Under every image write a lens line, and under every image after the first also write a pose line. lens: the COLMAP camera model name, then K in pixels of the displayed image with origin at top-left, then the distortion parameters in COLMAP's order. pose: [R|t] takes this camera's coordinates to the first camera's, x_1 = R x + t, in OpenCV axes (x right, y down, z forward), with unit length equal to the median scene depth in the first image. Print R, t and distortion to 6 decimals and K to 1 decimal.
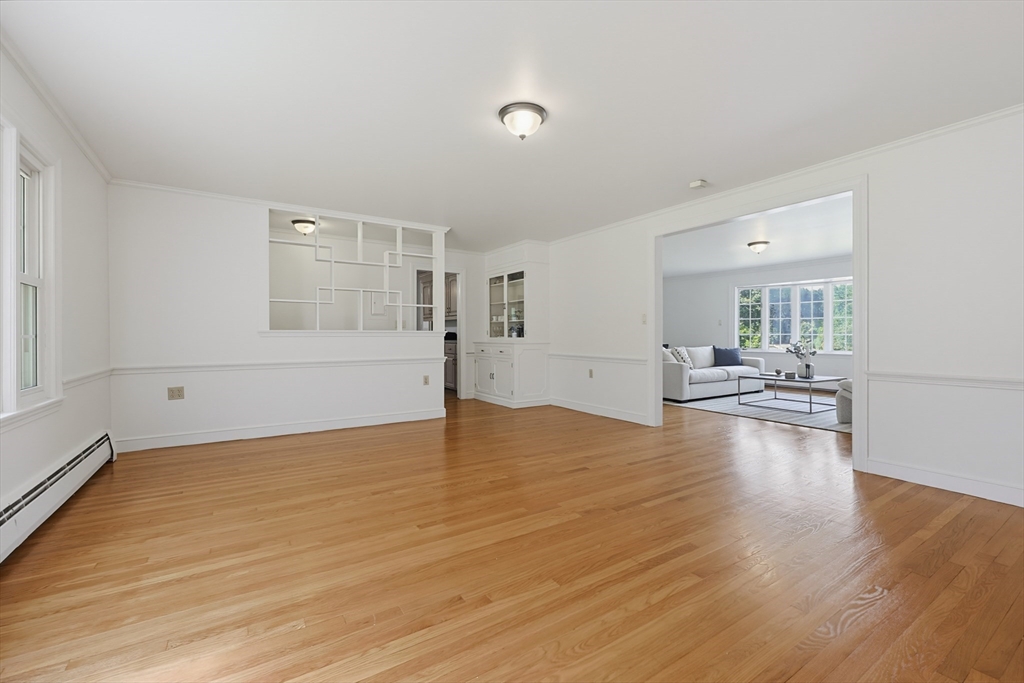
lens RADIAL K [[443.0, 0, 521.3], [0, 443.0, 339.6], [0, 0, 1]] dist [-0.003381, -0.000390]
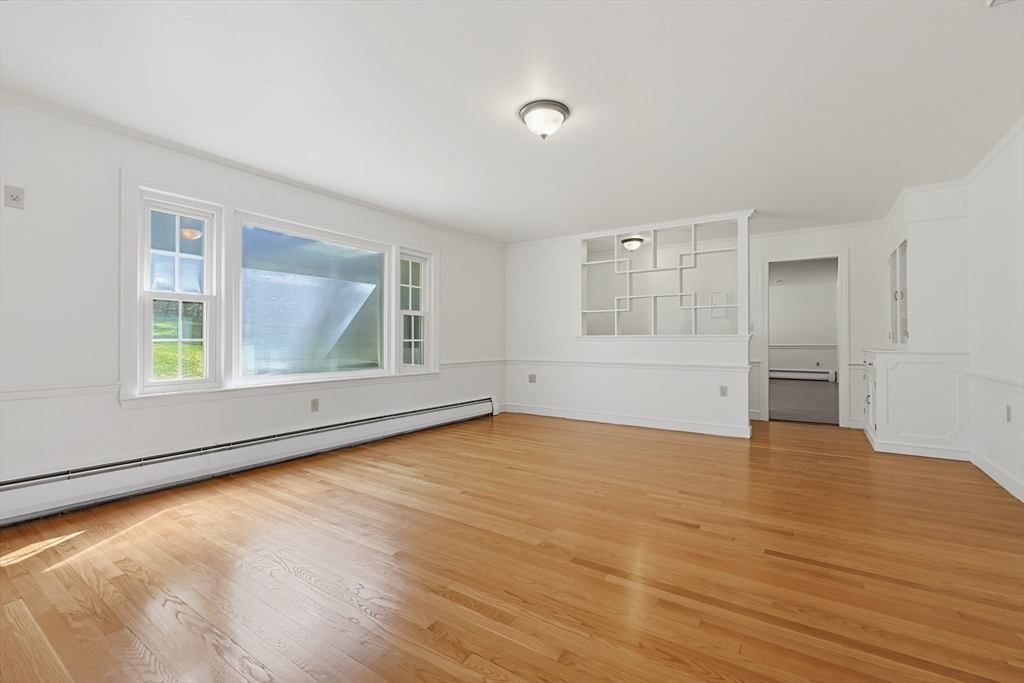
lens RADIAL K [[443.0, 0, 521.3], [0, 443.0, 339.6], [0, 0, 1]] dist [-0.003381, -0.000390]
pose [[0.388083, 0.000077, -0.921625, 0.651874], [-0.009819, 0.999944, -0.004052, -0.003986], [0.921572, 0.010622, 0.388062, 0.434189]]
